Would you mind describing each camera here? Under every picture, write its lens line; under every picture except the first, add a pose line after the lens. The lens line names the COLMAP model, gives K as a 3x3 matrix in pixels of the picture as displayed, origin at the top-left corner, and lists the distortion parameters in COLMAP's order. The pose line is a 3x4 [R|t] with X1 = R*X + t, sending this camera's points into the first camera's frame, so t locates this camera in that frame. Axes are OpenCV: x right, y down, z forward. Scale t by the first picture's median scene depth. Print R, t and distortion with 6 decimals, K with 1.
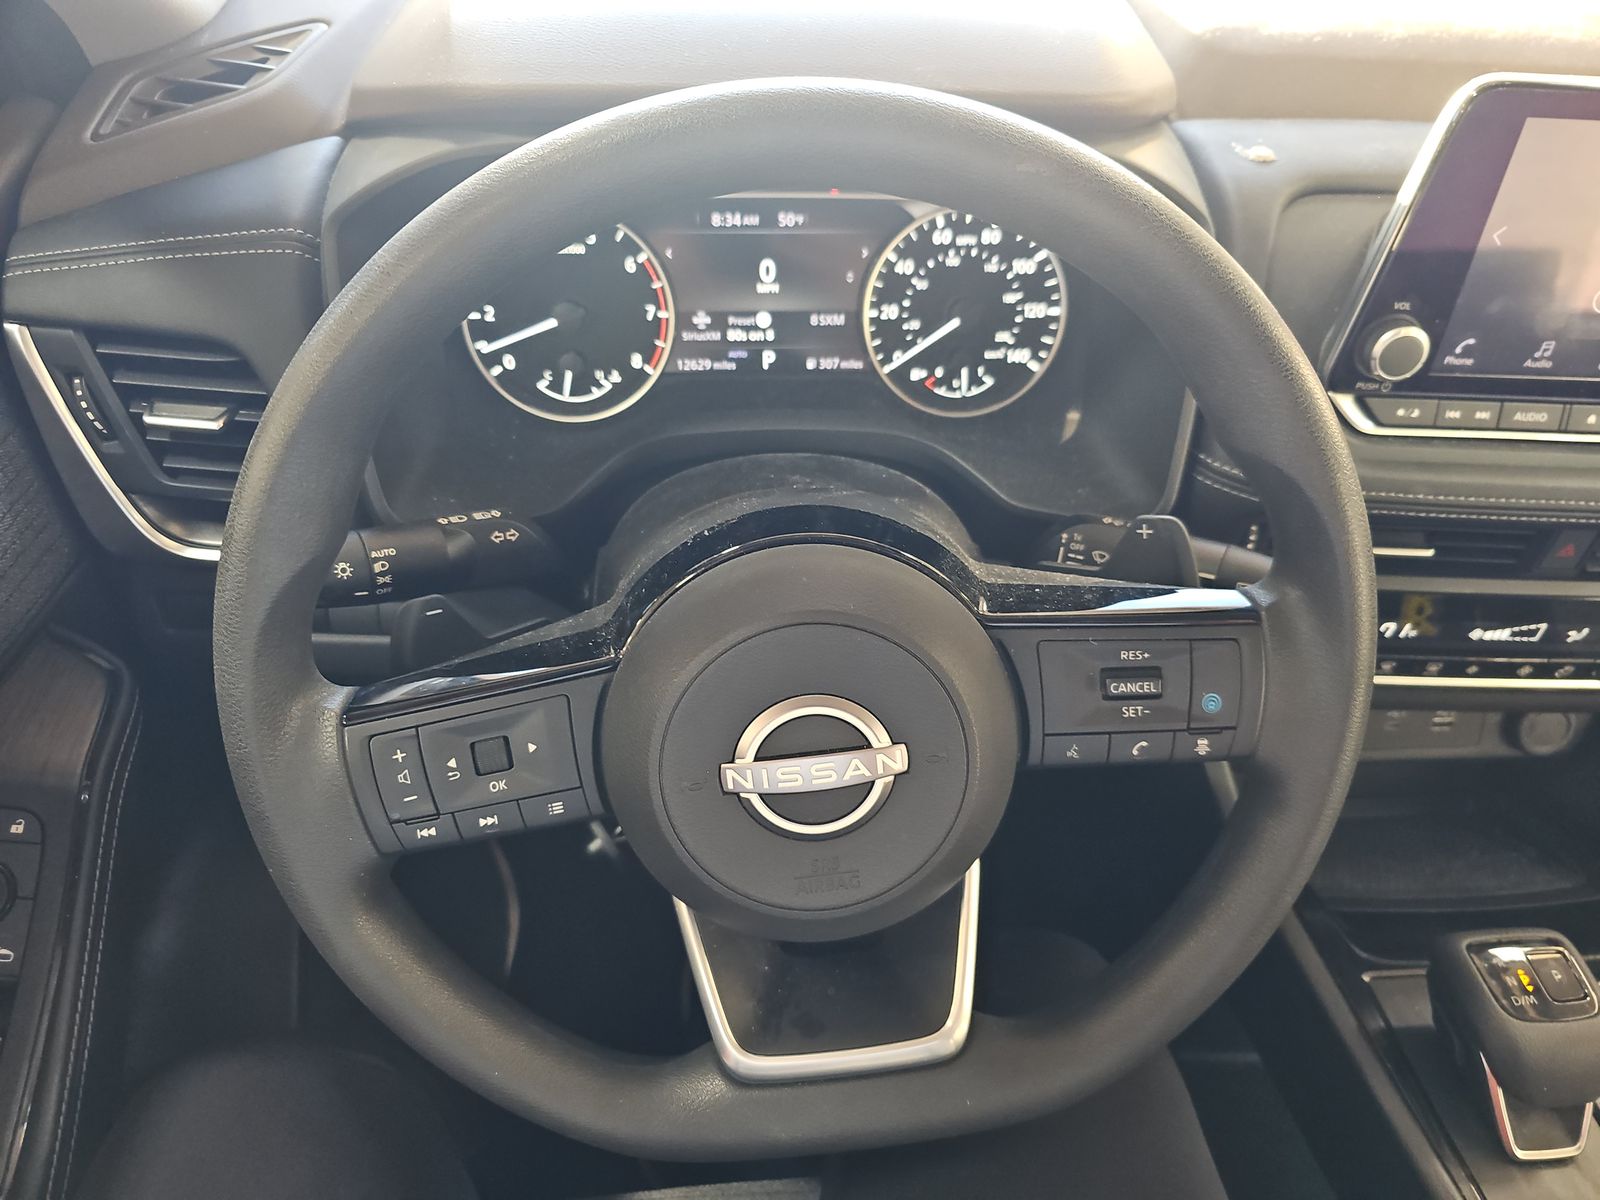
lens RADIAL K [[1076.4, 0, 800.0], [0, 1076.4, 600.0], [0, 0, 1]] dist [0.026918, -0.037460]
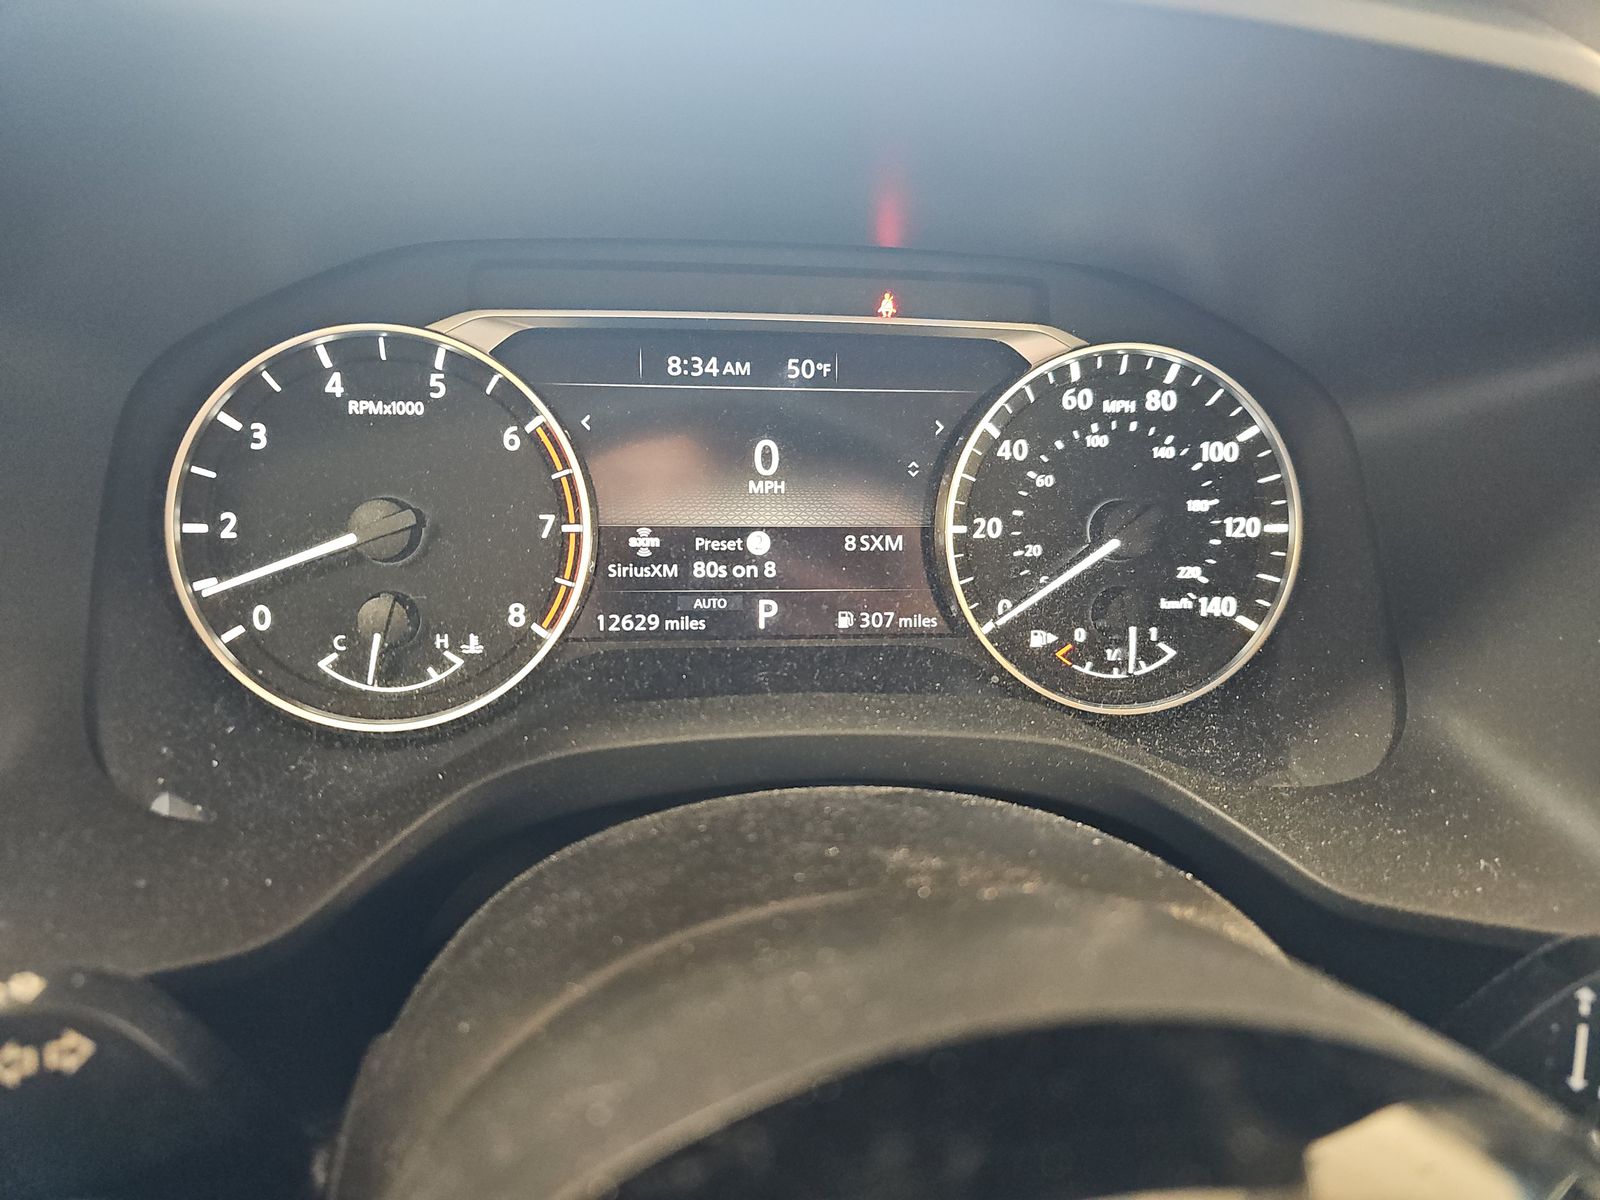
lens RADIAL K [[1076.4, 0, 800.0], [0, 1076.4, 600.0], [0, 0, 1]] dist [0.026918, -0.037460]
pose [[0.997989, -0.003497, 0.063296, -0.048127], [0.022351, 0.953767, -0.299716, -0.069991], [-0.059322, 0.300528, 0.951926, 0.497609]]
